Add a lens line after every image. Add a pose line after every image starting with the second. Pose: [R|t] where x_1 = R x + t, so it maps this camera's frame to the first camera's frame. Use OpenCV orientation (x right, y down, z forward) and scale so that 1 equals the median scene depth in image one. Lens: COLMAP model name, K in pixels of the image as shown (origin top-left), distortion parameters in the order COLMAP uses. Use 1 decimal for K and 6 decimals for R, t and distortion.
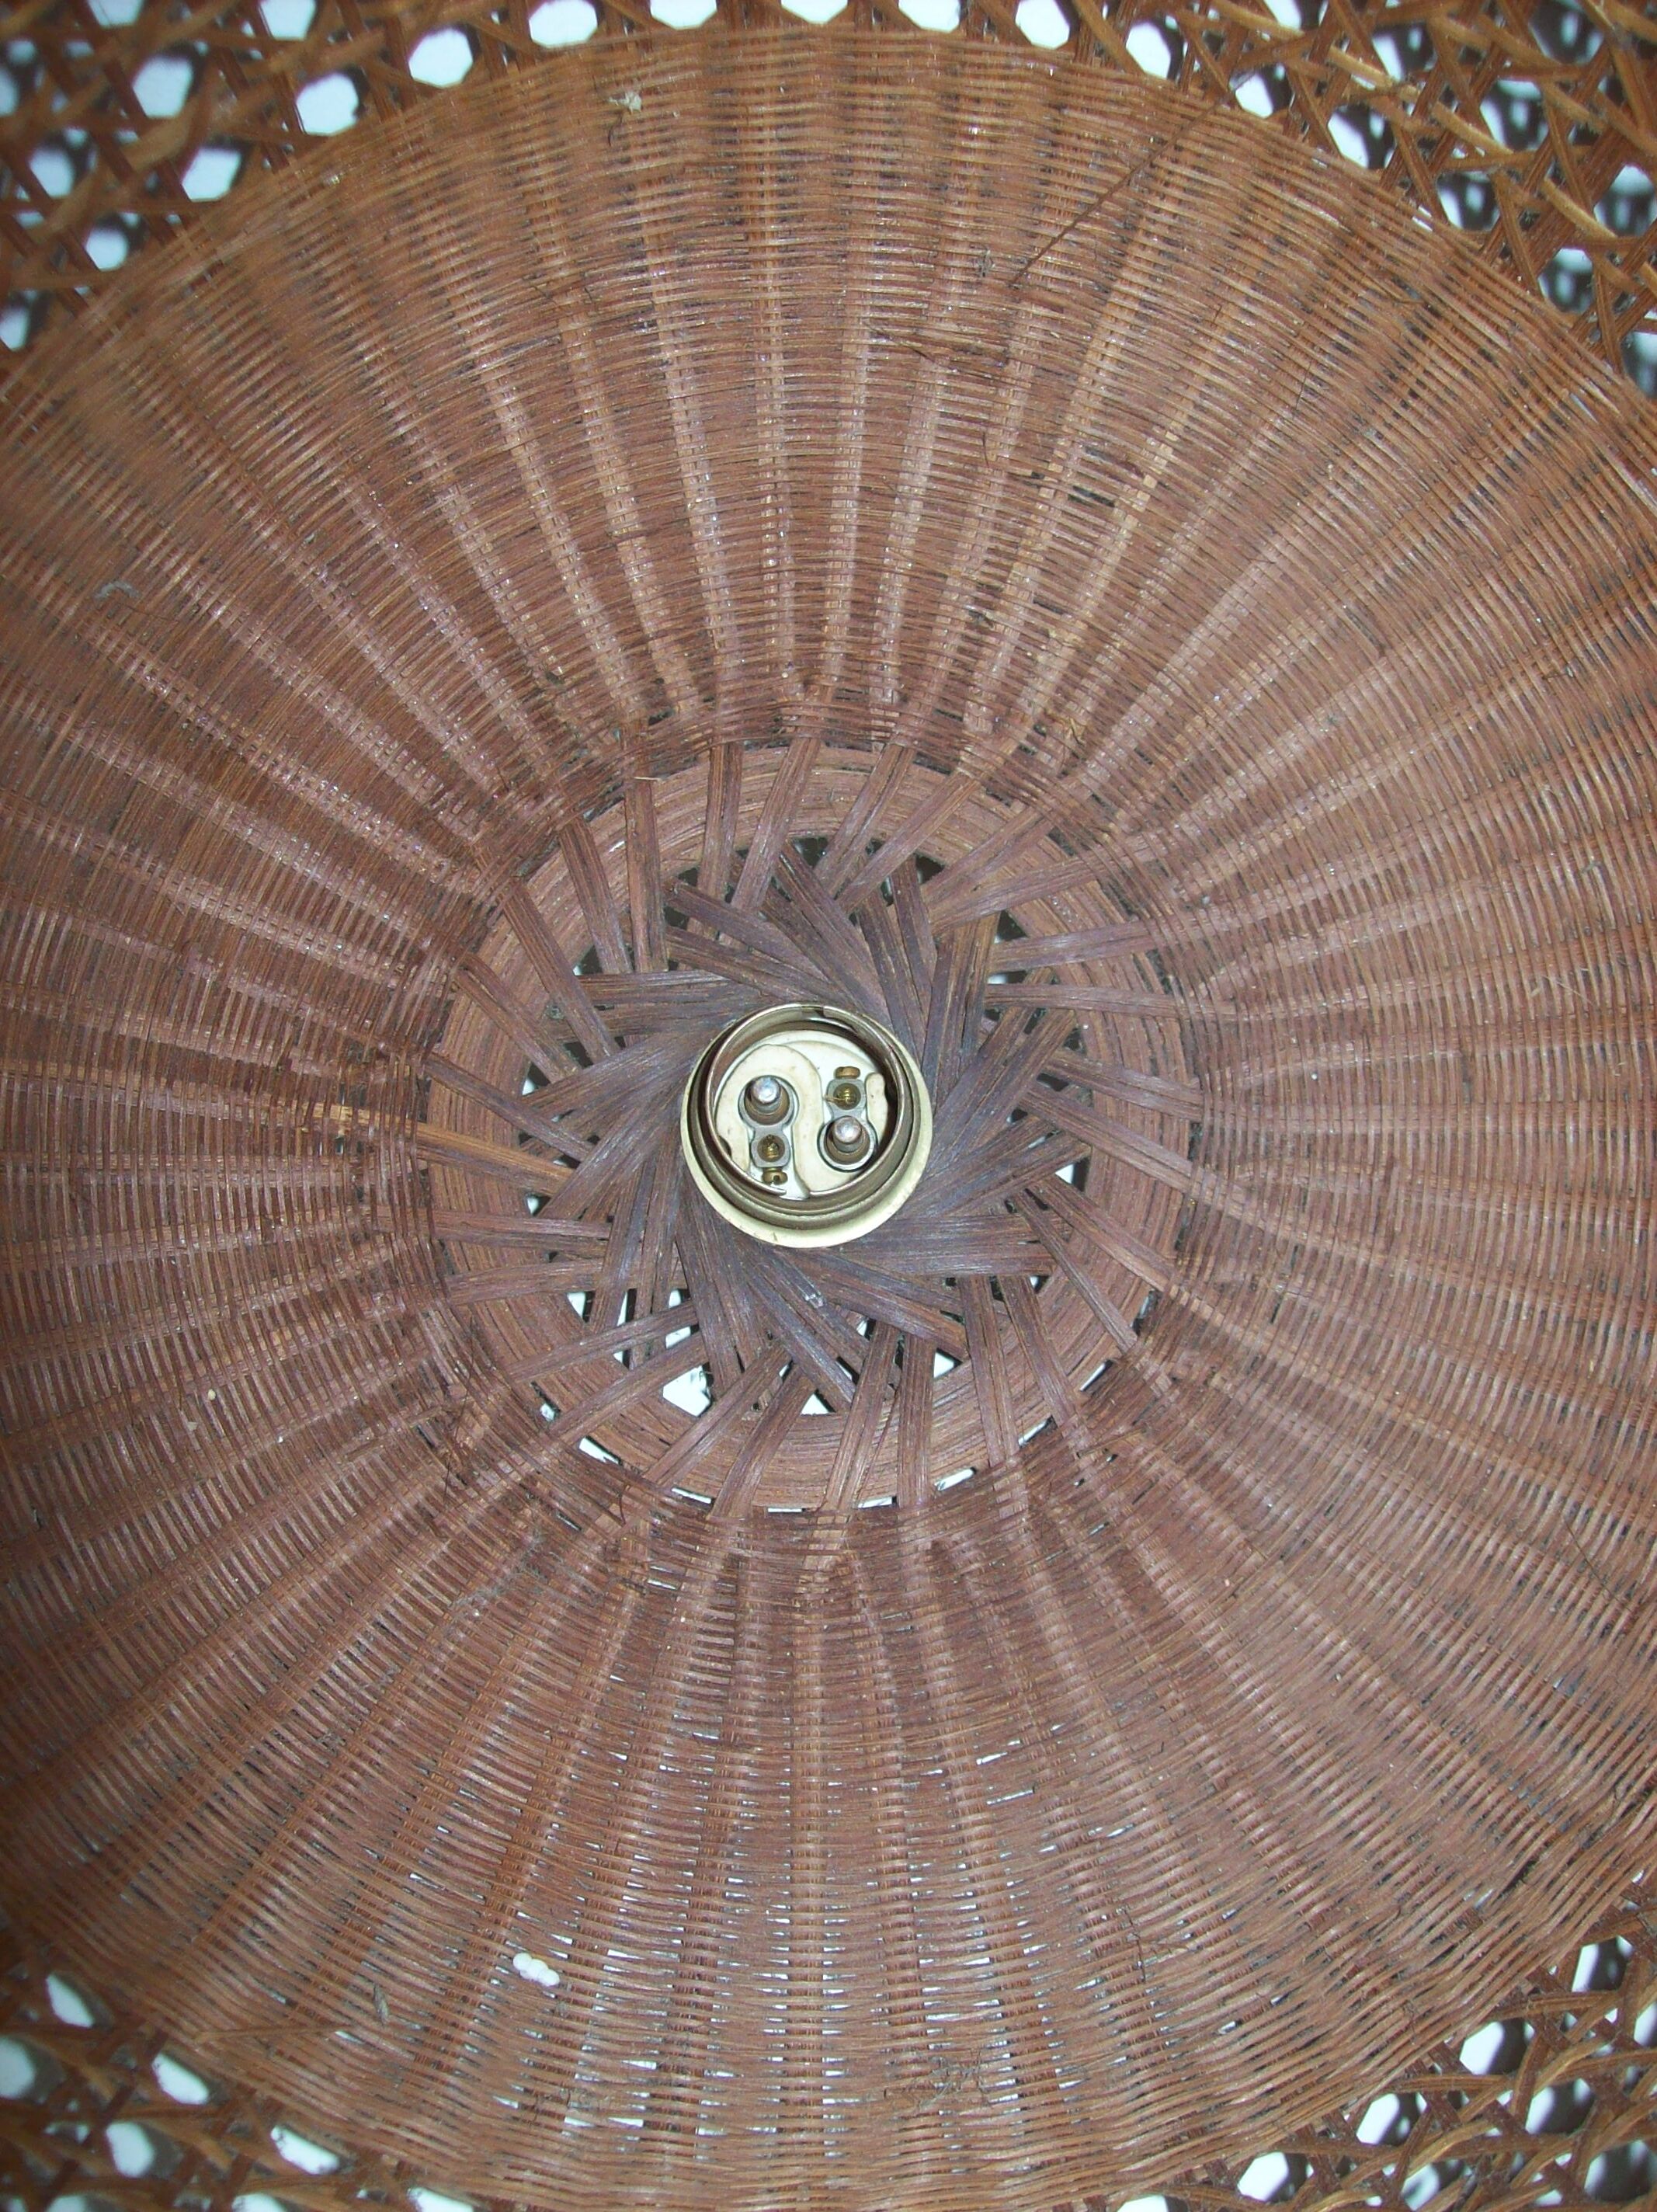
lens RADIAL K [[2351.8, 0, 820.6], [0, 2351.8, 1099.4], [0, 0, 1]] dist [-0.018935, 0.000000]
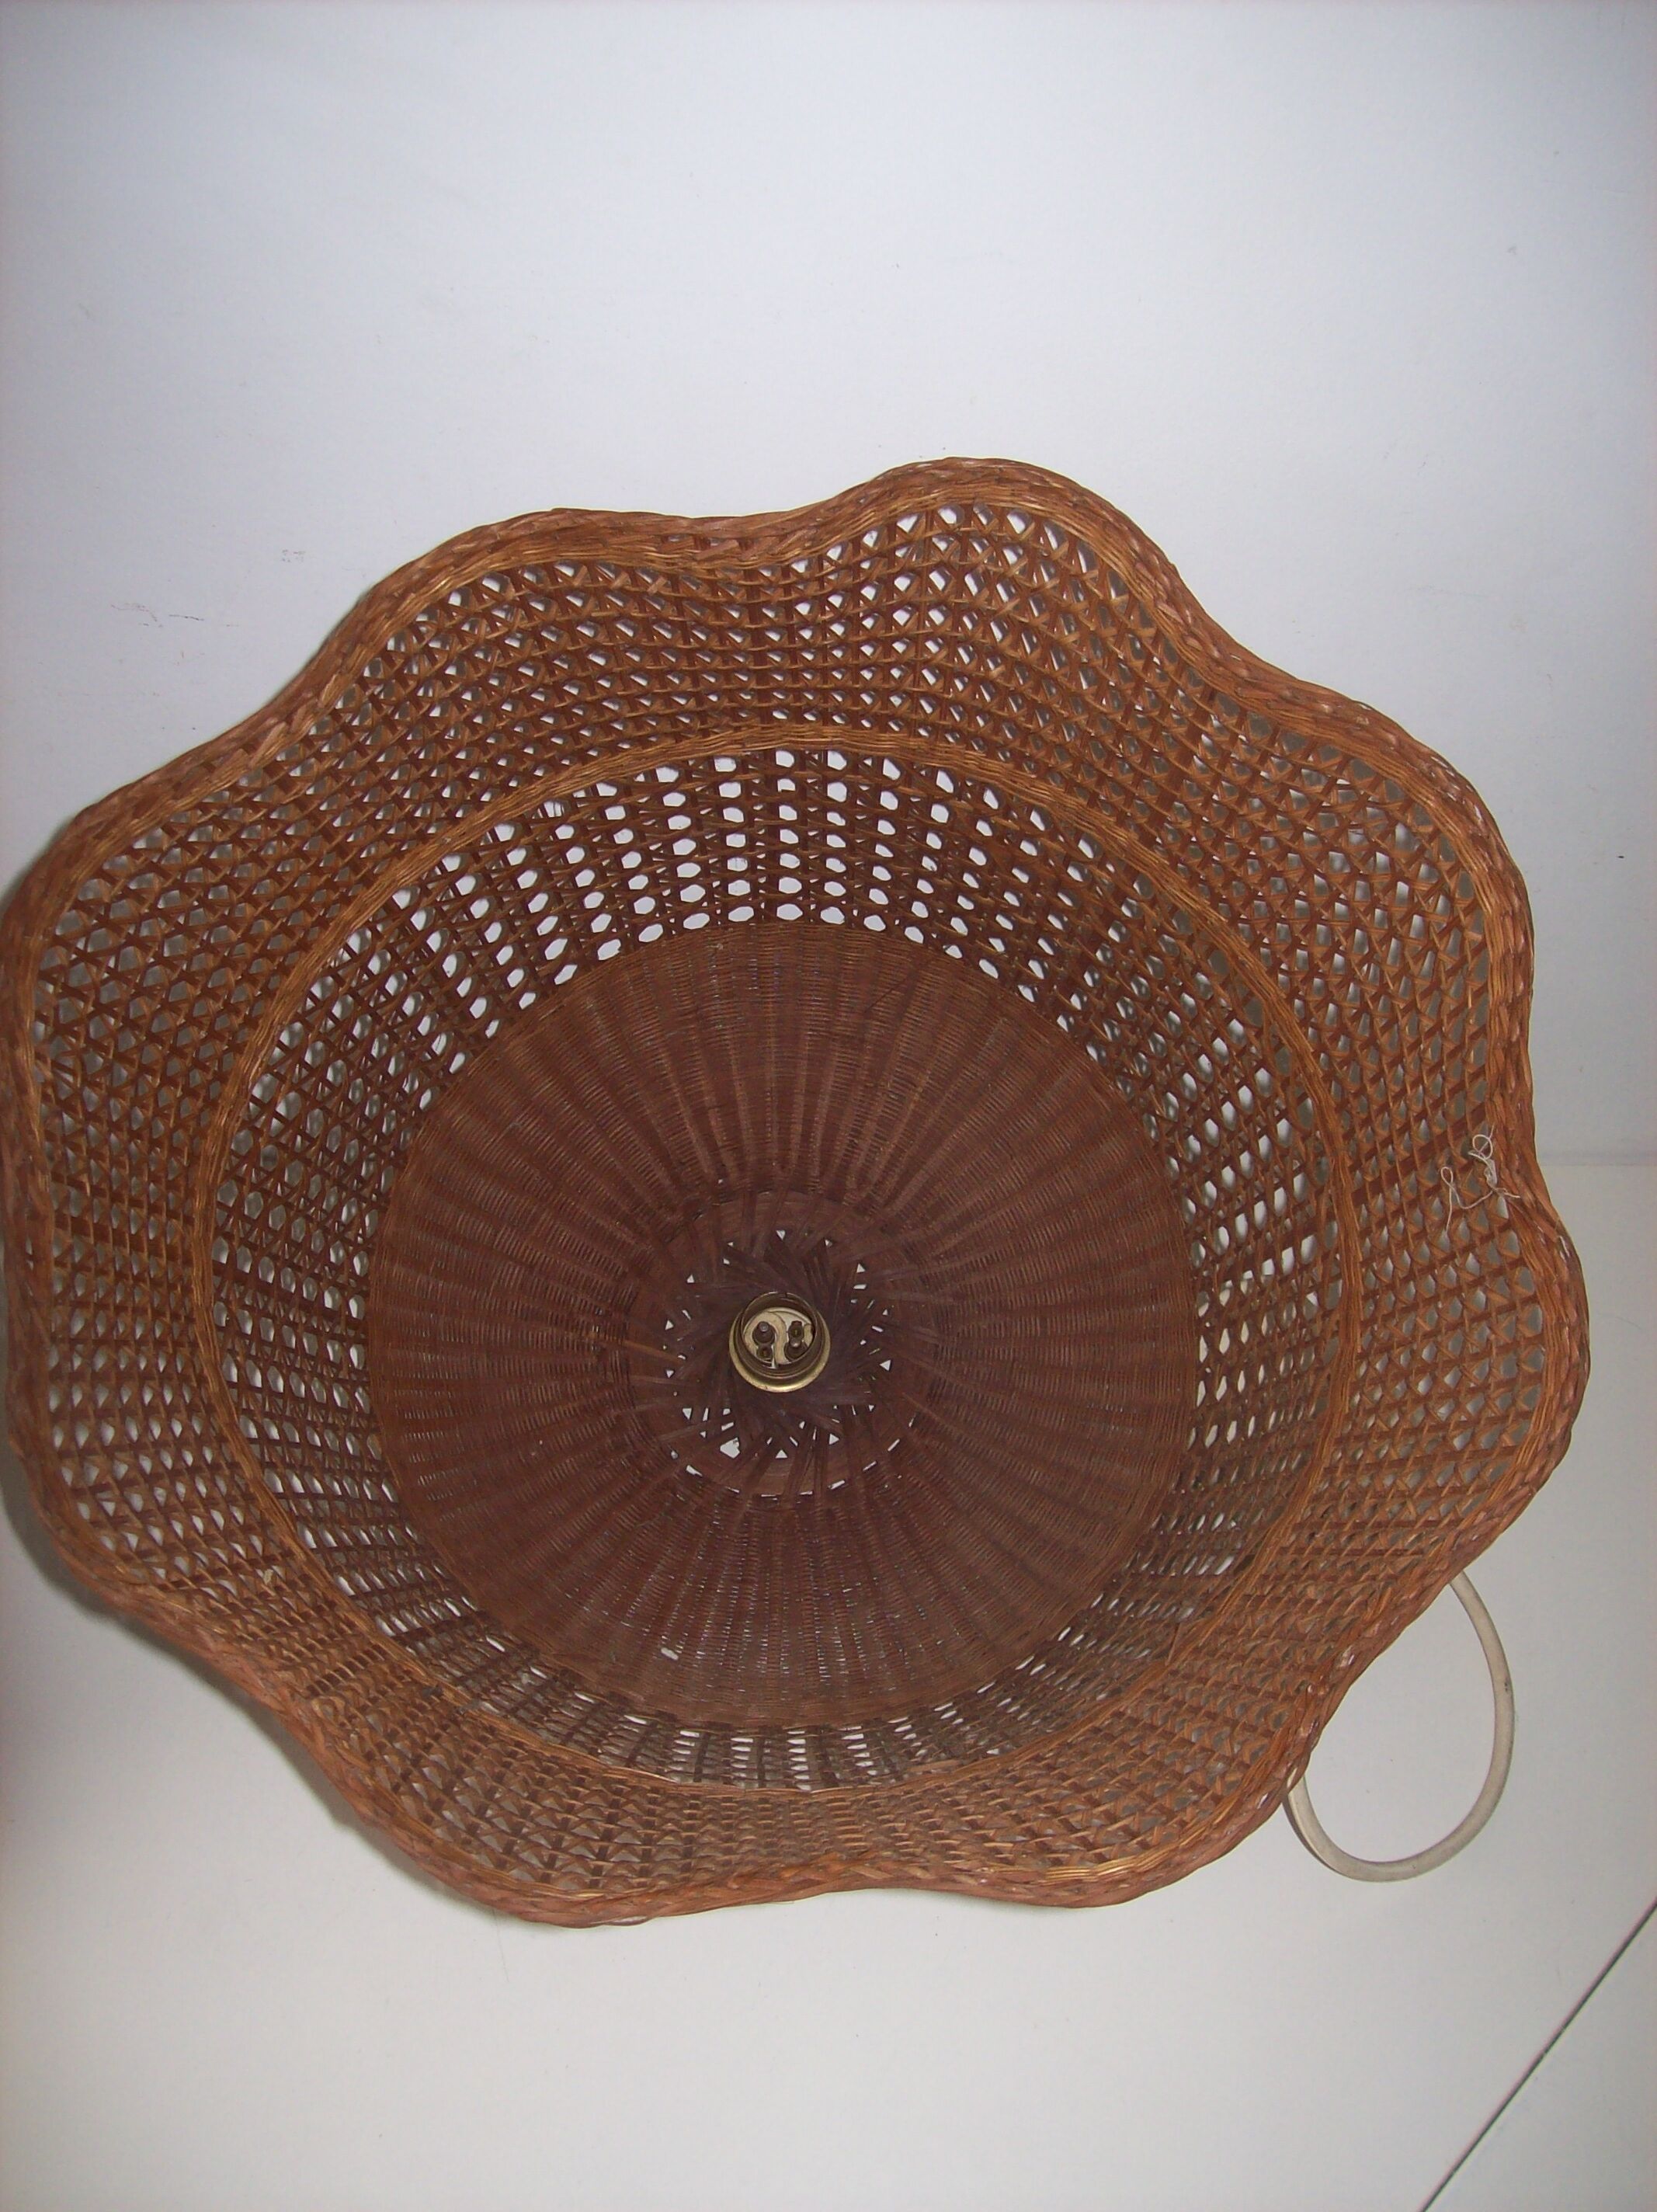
lens RADIAL K [[2351.8, 0, 824.9], [0, 2351.8, 1116.6], [0, 0, 1]] dist [-0.018935, 0.000000]
pose [[0.999891, 0.013199, 0.006611, 0.021991], [-0.012124, 0.989735, -0.142398, 0.123583], [-0.008423, 0.142302, 0.989787, -1.474725]]
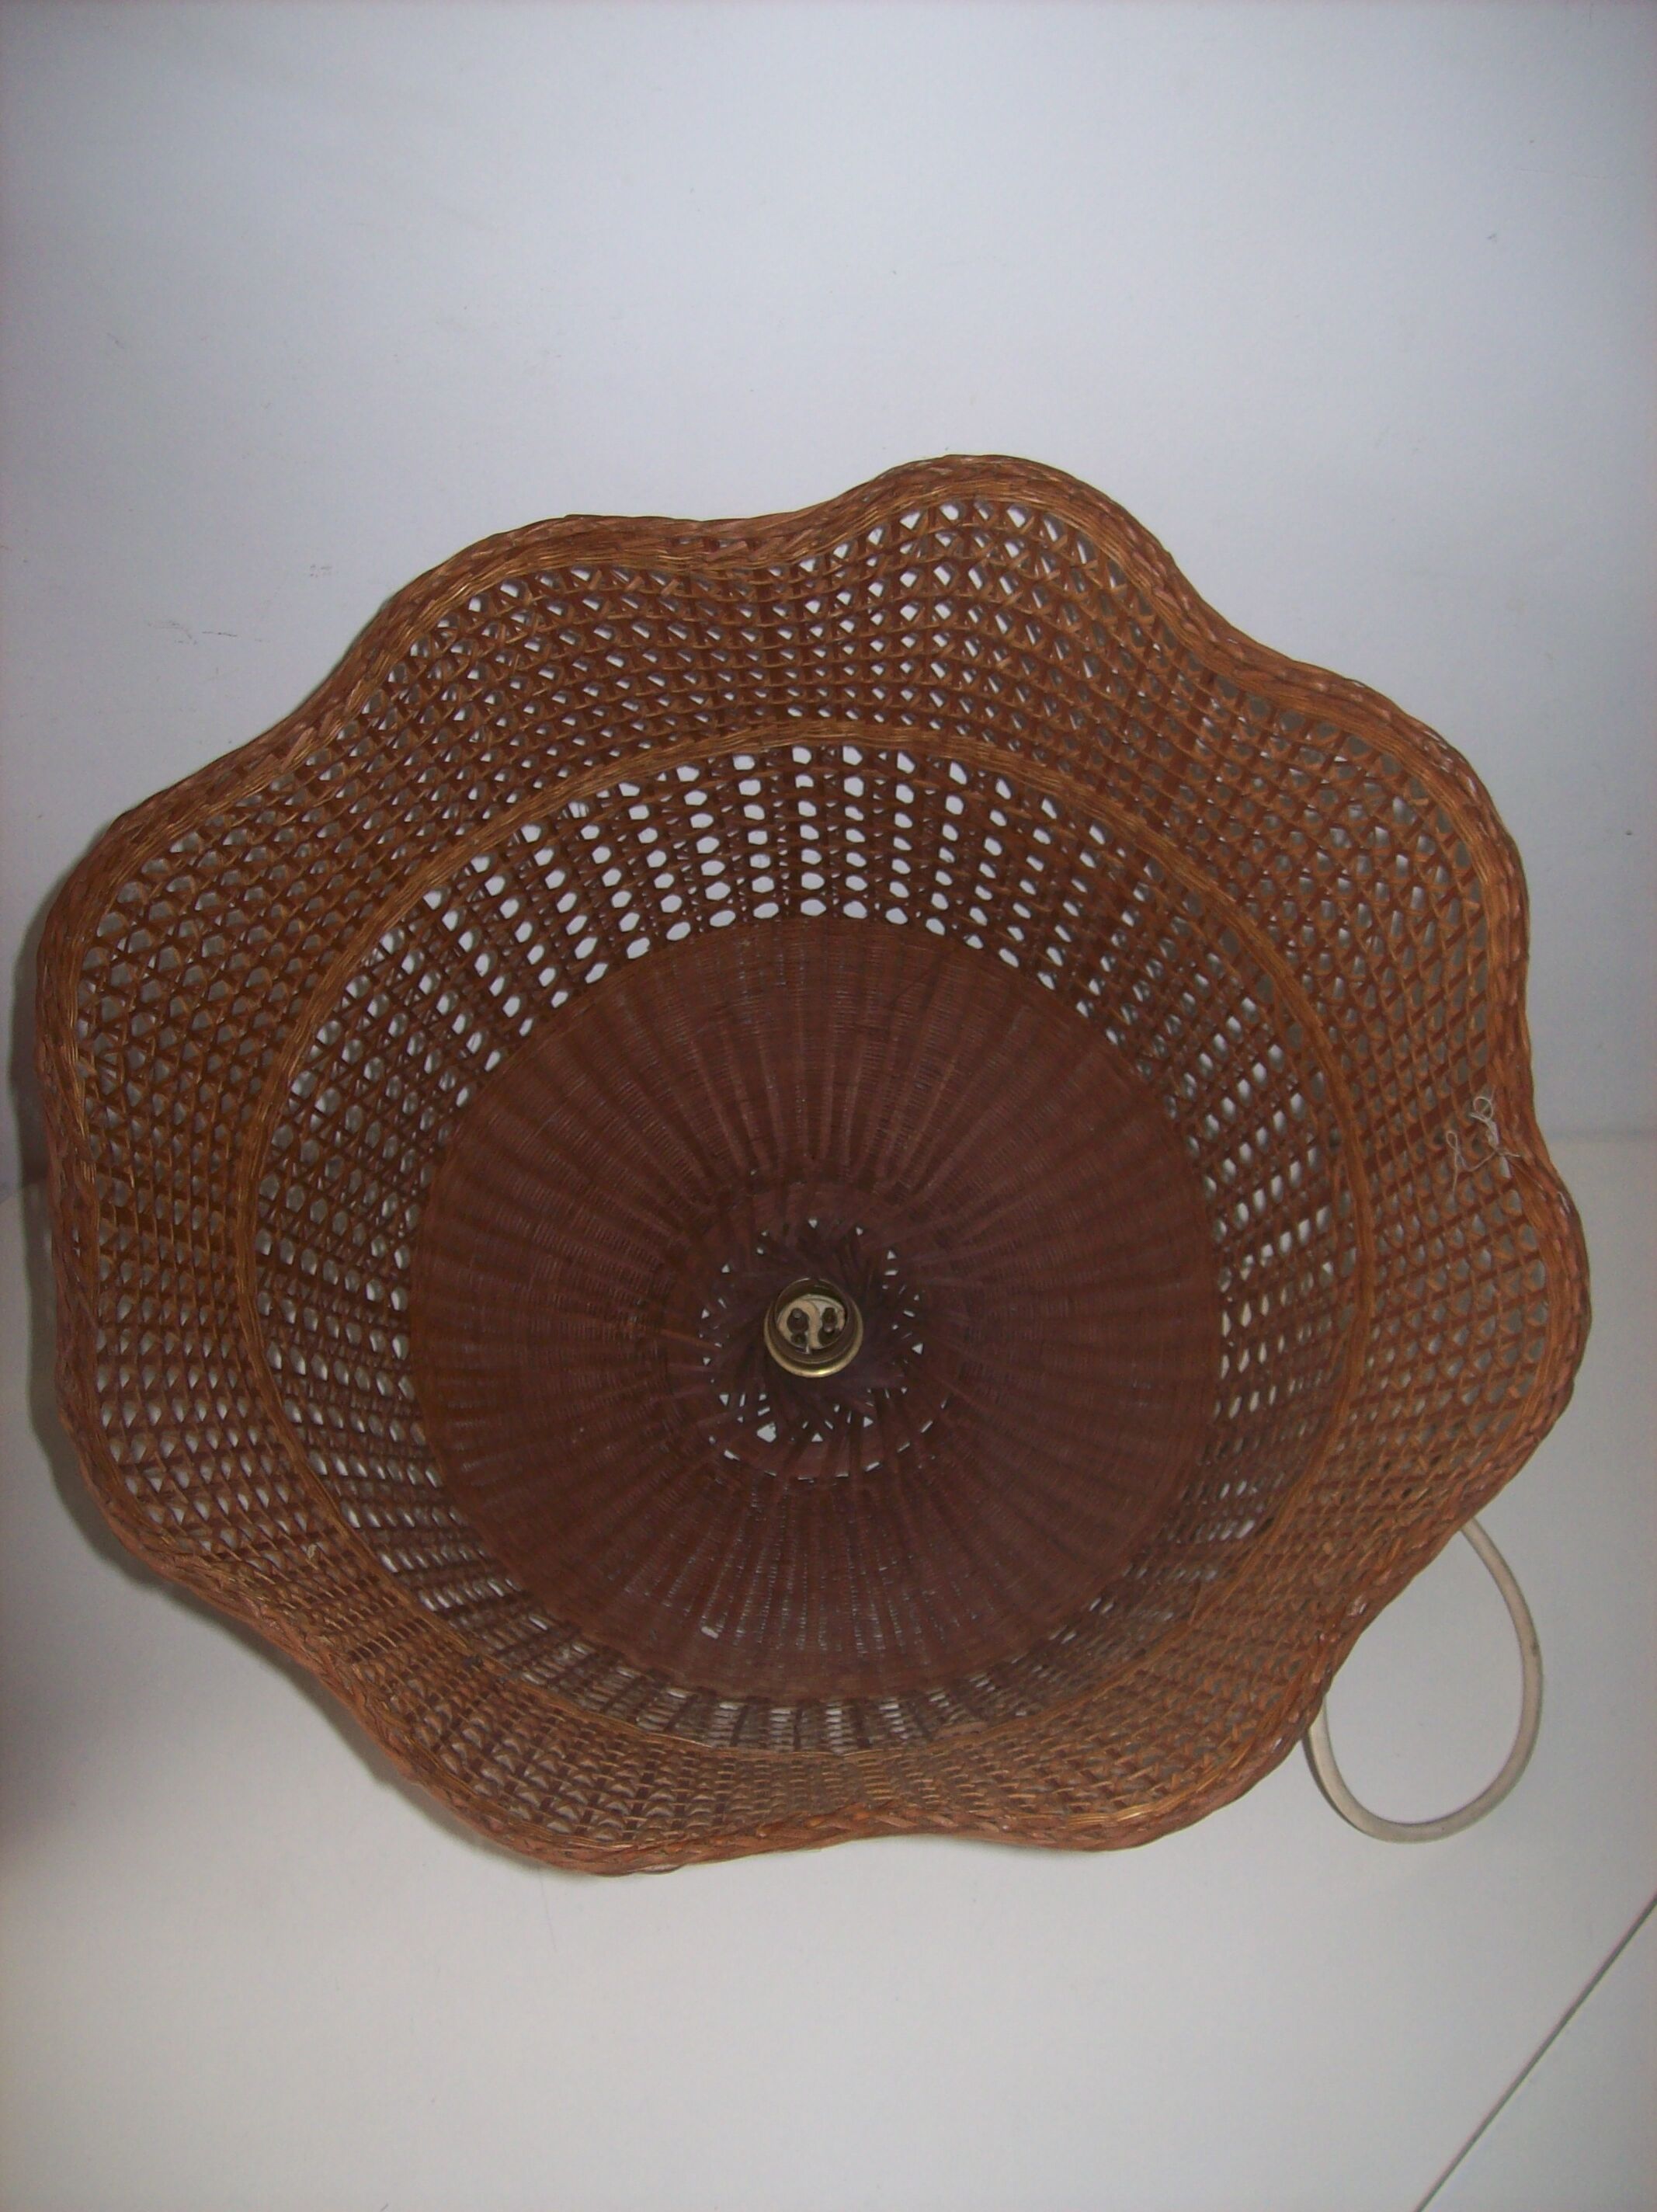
lens RADIAL K [[2351.8, 0, 833.5], [0, 2351.8, 1111.7], [0, 0, 1]] dist [-0.018935, 0.000000]
pose [[0.999809, -0.009361, -0.017160, 0.060544], [0.006554, 0.987592, -0.156906, 0.173127], [0.018416, 0.156764, 0.987464, -1.523806]]
